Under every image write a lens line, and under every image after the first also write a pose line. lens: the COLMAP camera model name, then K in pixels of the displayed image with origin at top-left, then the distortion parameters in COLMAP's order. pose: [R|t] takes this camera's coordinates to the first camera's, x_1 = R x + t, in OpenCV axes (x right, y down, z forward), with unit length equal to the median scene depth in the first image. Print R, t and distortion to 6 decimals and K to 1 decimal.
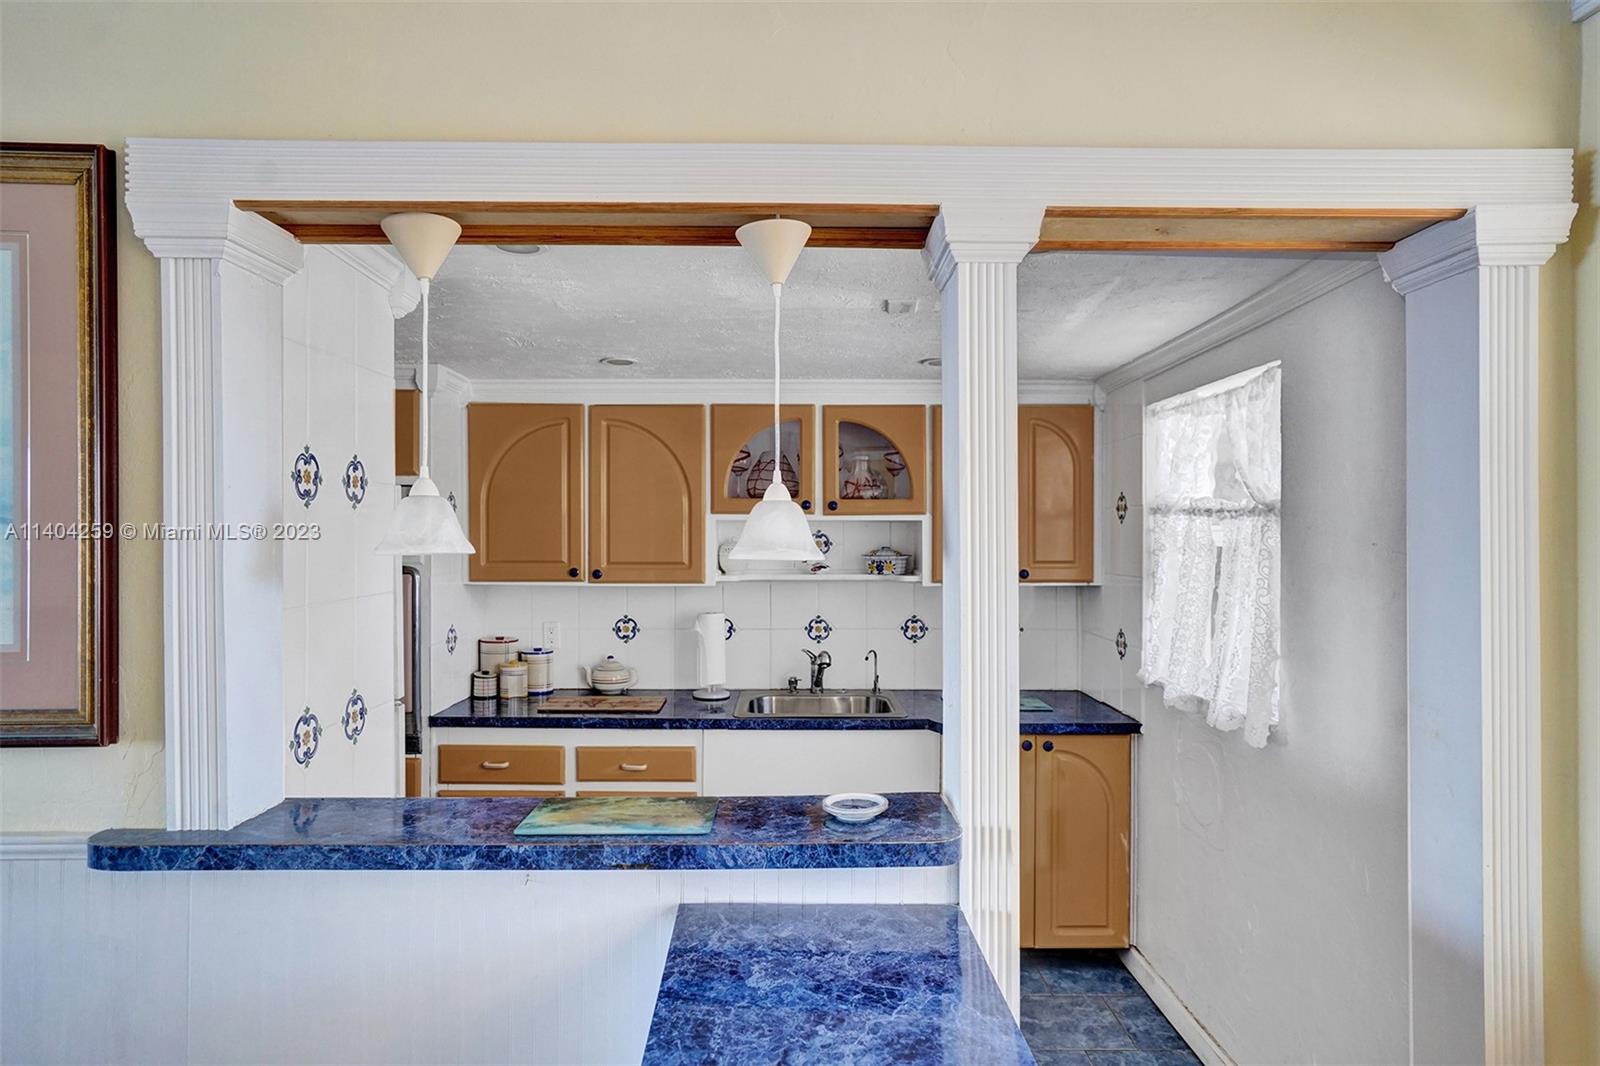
lens RADIAL K [[942.4, 0, 797.1], [0, 942.4, 533.1], [0, 0, 1]] dist [-0.002595, 0.002710]
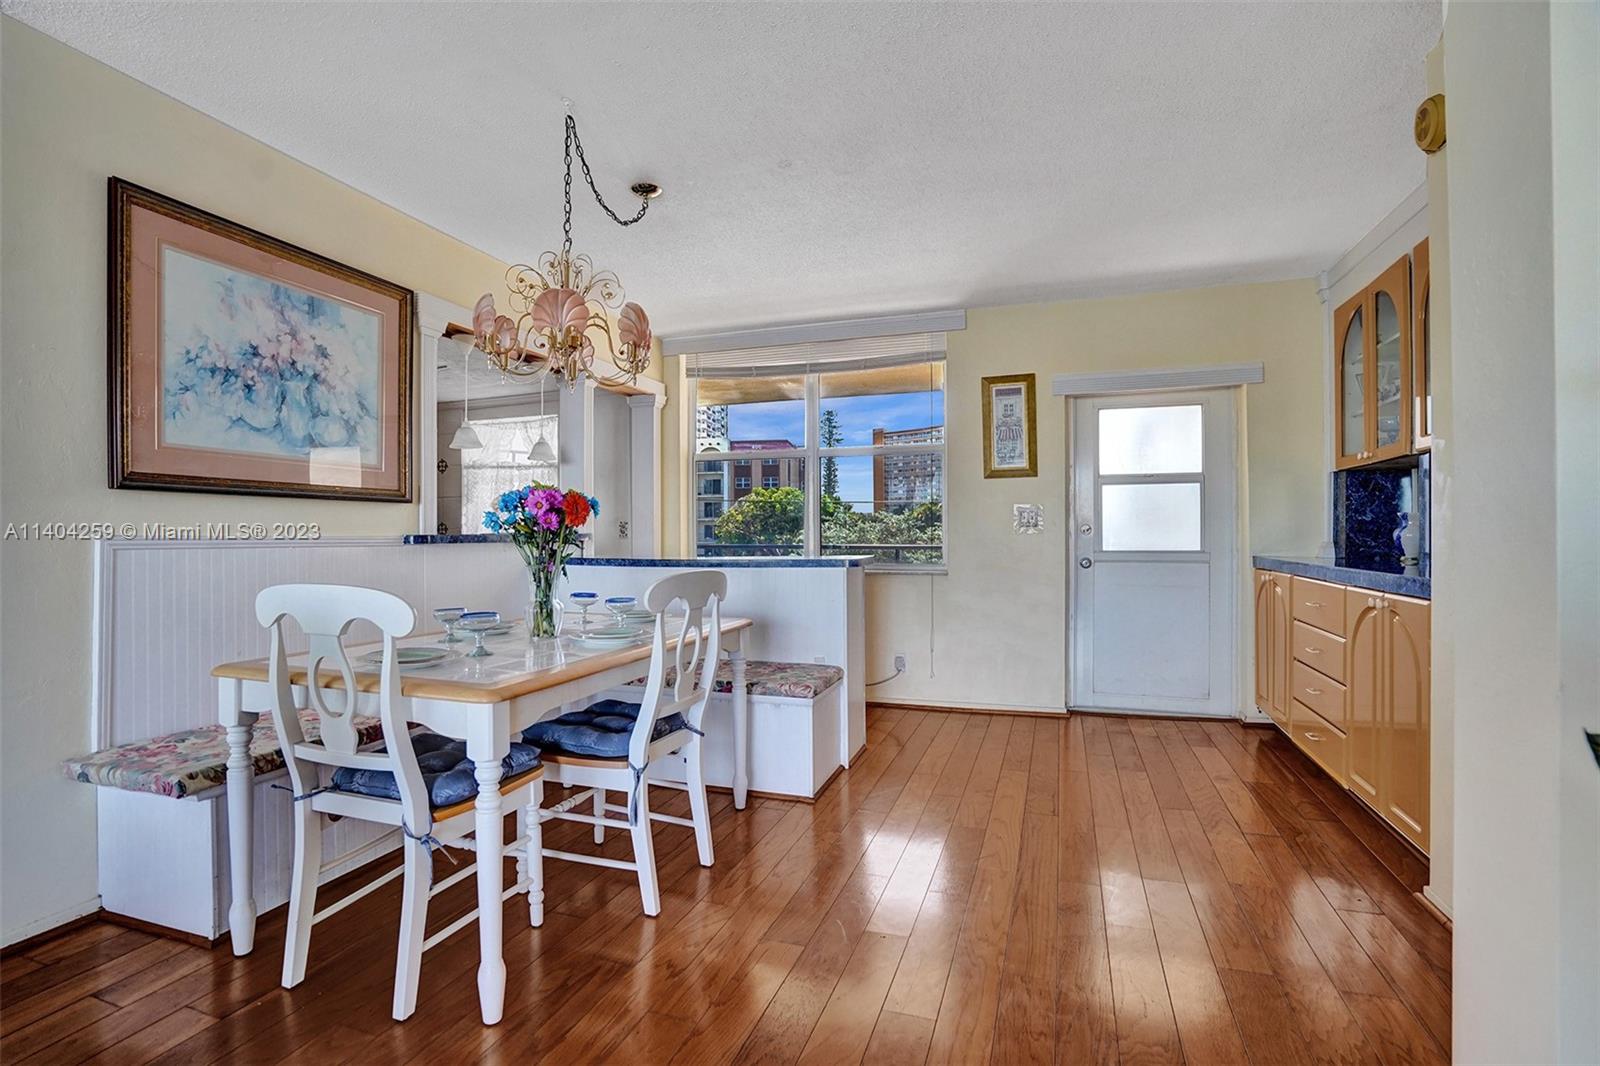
lens RADIAL K [[768.5, 0, 797.9], [0, 768.5, 538.4], [0, 0, 1]] dist [-0.057812, 0.020506]
pose [[0.335861, -0.003982, 0.941903, -1.039725], [0.003116, 0.999990, 0.003117, 0.138477], [-0.941906, 0.001889, 0.335871, -0.357966]]
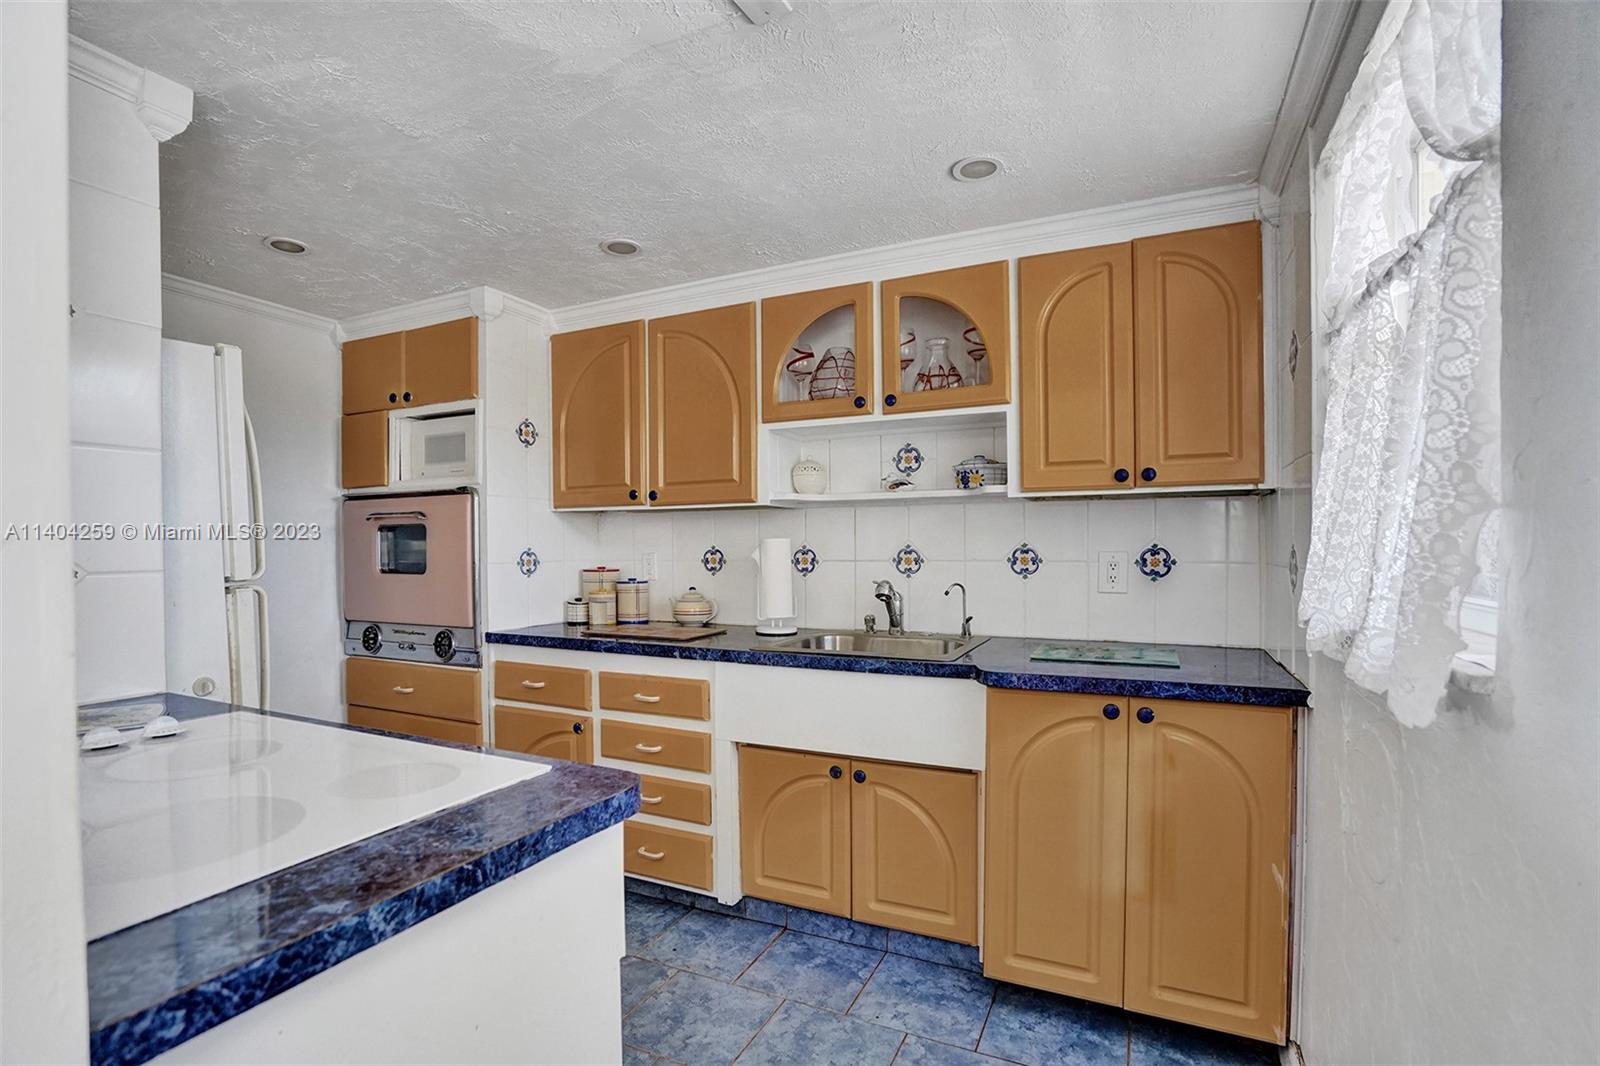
lens RADIAL K [[755.6, 0, 790.8], [0, 755.6, 549.4], [0, 0, 1]] dist [-0.054134, 0.020526]
pose [[0.900279, -0.003729, -0.435297, 0.262476], [0.007786, 0.999941, 0.007536, 0.101123], [0.435243, -0.010173, 0.900256, 0.411639]]
